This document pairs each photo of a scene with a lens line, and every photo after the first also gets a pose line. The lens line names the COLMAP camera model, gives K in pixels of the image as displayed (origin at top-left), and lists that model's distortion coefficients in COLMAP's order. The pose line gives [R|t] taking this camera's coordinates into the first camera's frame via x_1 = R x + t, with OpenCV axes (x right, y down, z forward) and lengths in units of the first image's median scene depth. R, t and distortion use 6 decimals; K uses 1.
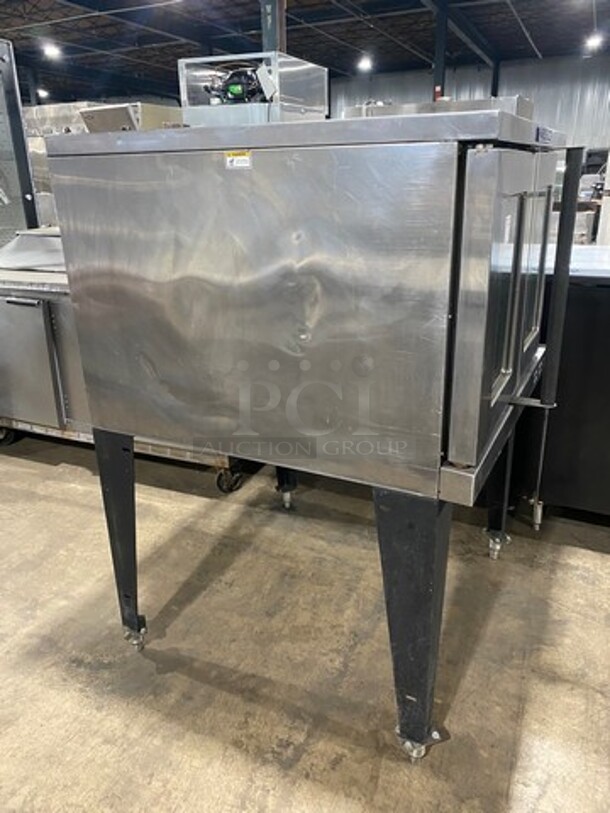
lens RADIAL K [[620.1, 0, 306.6], [0, 620.1, 405.6], [0, 0, 1]] dist [0.002942, 0.001276]
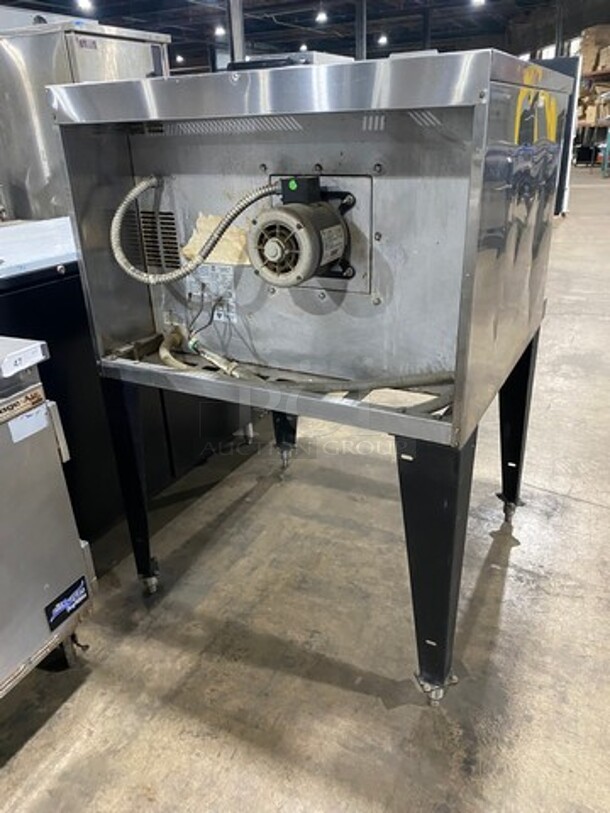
lens RADIAL K [[620.1, 0, 305.2], [0, 620.1, 407.6], [0, 0, 1]] dist [0.002942, 0.001276]
pose [[0.018711, -0.396541, 0.917826, -0.754586], [0.393673, 0.846755, 0.357809, -0.264138], [-0.919060, 0.354629, 0.171952, 0.749658]]
